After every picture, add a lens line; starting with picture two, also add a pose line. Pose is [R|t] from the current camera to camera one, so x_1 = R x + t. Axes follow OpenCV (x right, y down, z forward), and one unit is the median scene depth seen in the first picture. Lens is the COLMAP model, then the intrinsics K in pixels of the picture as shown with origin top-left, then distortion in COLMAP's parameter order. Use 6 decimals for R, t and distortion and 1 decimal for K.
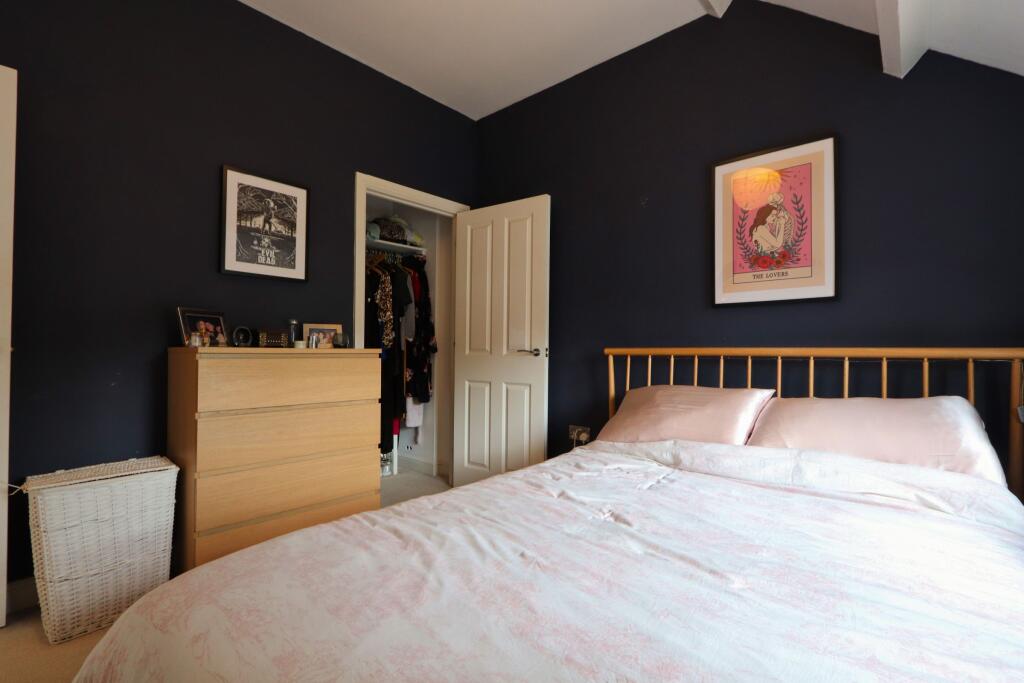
lens RADIAL K [[473.0, 0, 508.7], [0, 473.0, 346.6], [0, 0, 1]] dist [-0.001683, -0.000200]
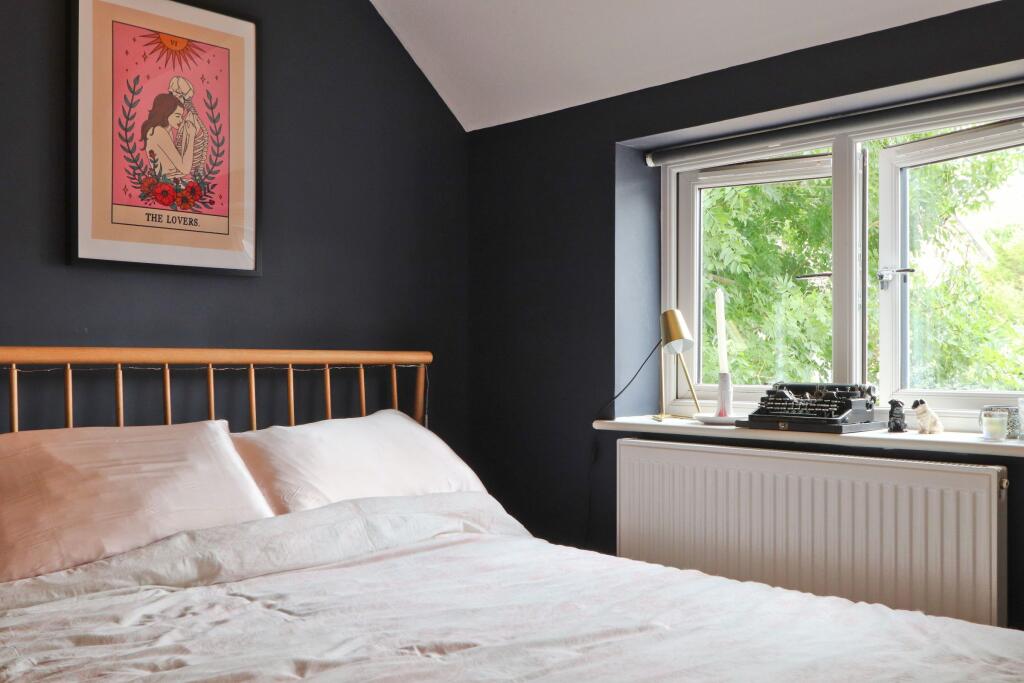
lens RADIAL K [[990.1, 0, 512.0], [0, 990.1, 341.5], [0, 0, 1]] dist [-0.006569, -0.001966]
pose [[0.053288, 0.012792, 0.998497, -0.617682], [-0.012685, 0.999846, -0.012132, 0.003356], [-0.998499, -0.012019, 0.053442, 0.547046]]
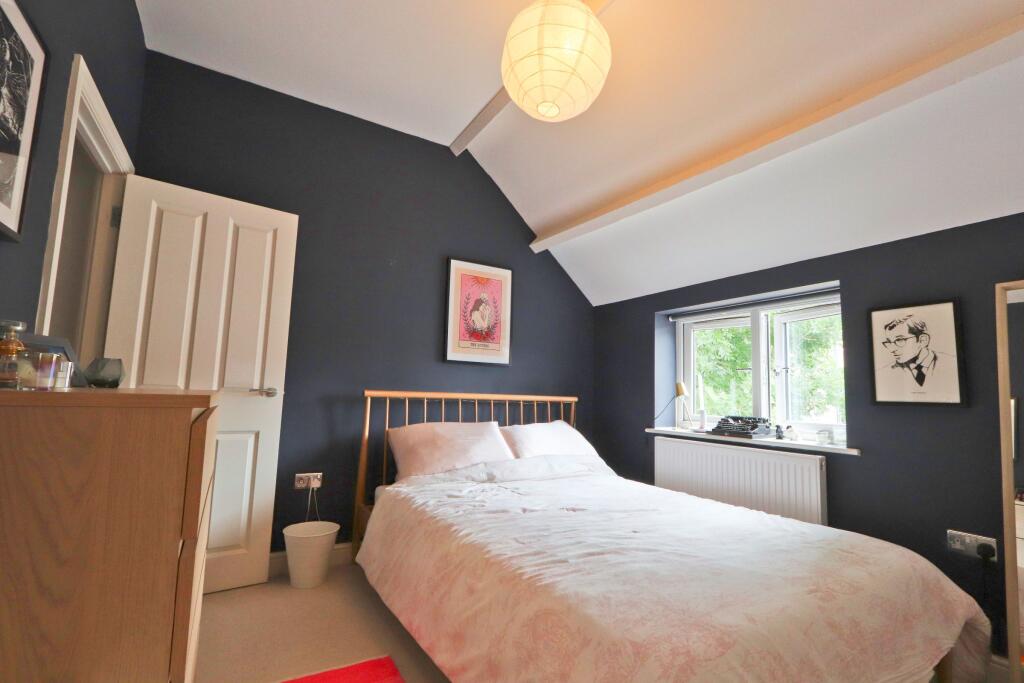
lens RADIAL K [[466.1, 0, 511.7], [0, 466.1, 344.1], [0, 0, 1]] dist [0.000260, -0.000019]
pose [[0.285165, 0.106218, 0.952575, -0.859339], [-0.039863, 0.994295, -0.098937, -0.011828], [-0.957649, -0.009759, 0.287772, 0.488222]]
